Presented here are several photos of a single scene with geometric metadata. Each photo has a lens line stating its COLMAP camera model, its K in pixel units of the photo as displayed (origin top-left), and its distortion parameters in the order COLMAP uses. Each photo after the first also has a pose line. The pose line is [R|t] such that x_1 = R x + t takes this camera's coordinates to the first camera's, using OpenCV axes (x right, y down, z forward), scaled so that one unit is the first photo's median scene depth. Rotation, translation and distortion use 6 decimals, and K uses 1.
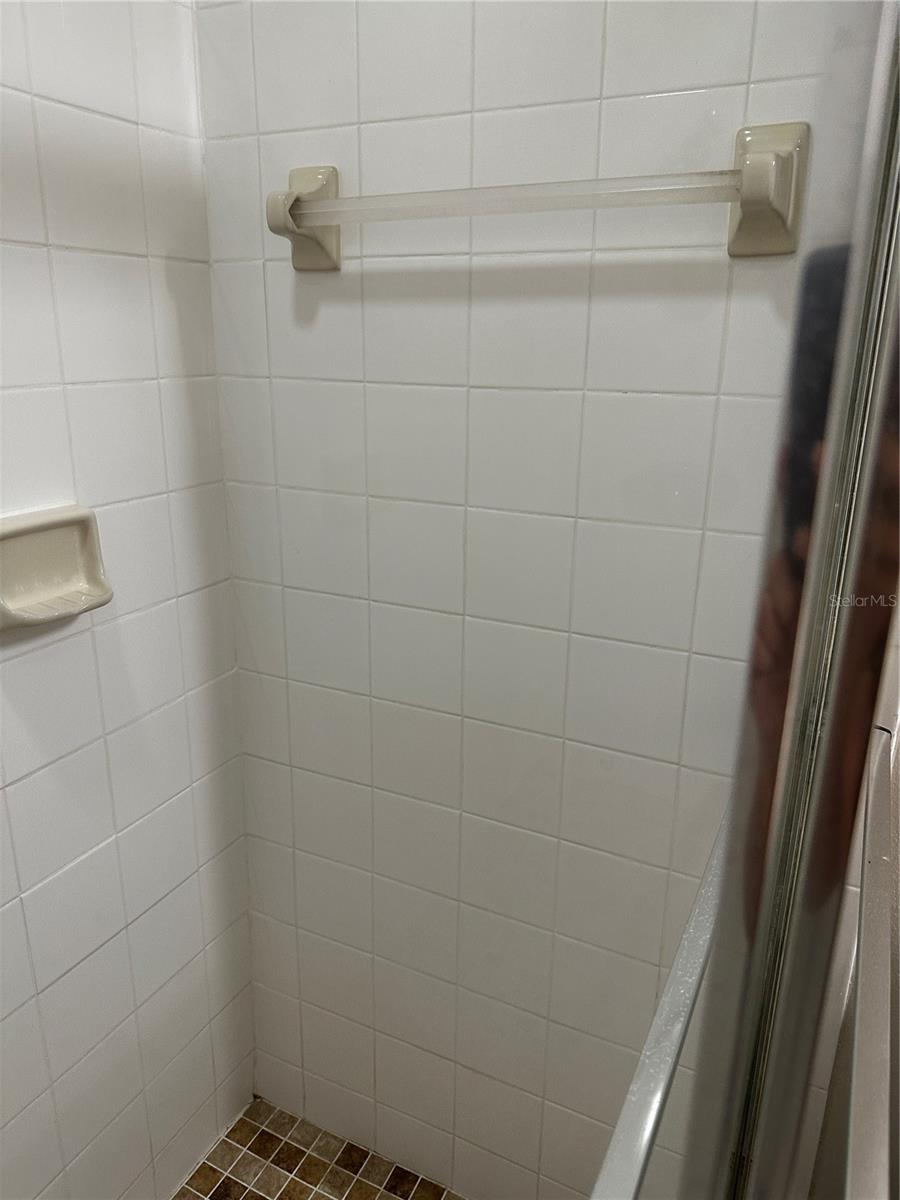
lens RADIAL K [[847.3, 0, 446.0], [0, 847.3, 593.2], [0, 0, 1]] dist [0.055056, -0.071350]
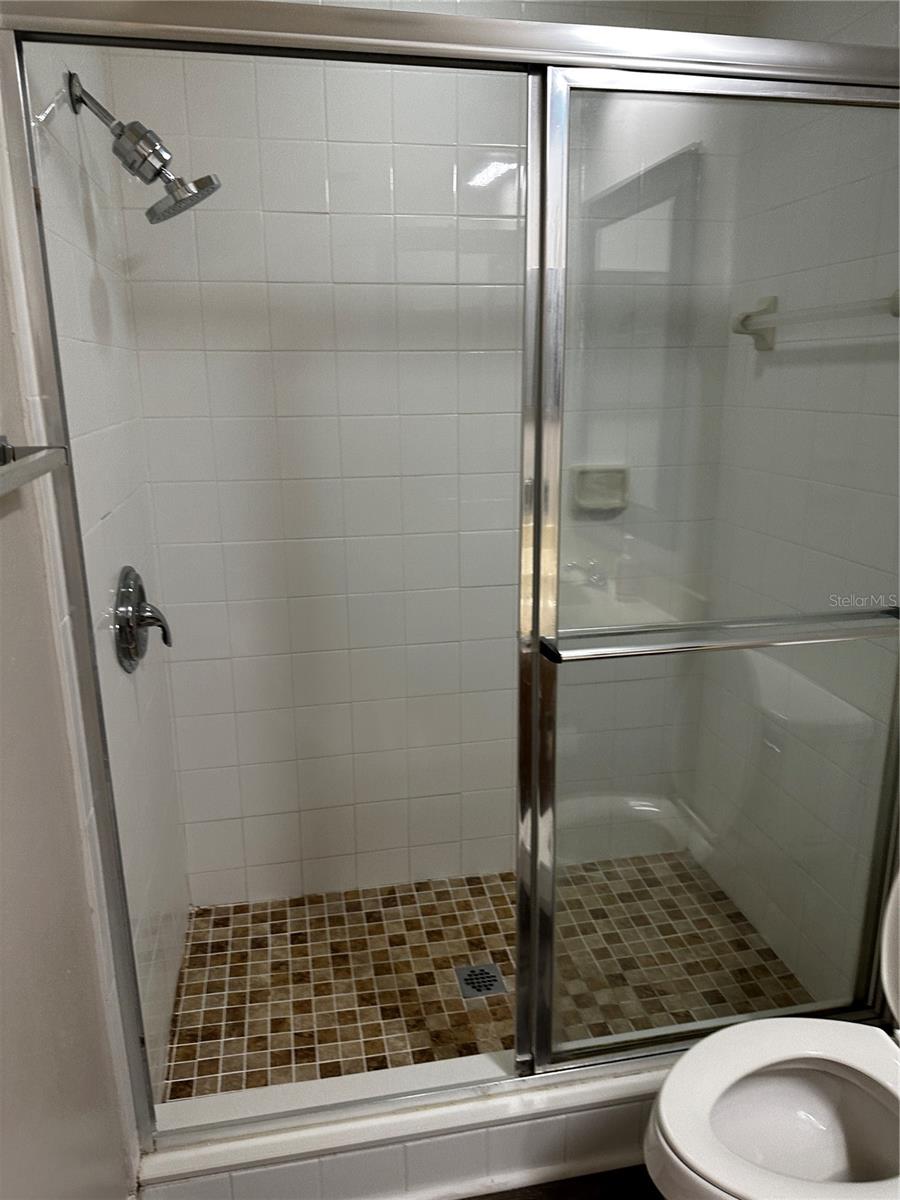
lens RADIAL K [[847.3, 0, 453.9], [0, 847.3, 600.8], [0, 0, 1]] dist [0.055056, -0.071350]
pose [[0.612002, 0.185165, -0.768874, 0.998114], [-0.221438, 0.973438, 0.058171, 0.201191], [0.759222, 0.134657, 0.636749, -0.644805]]
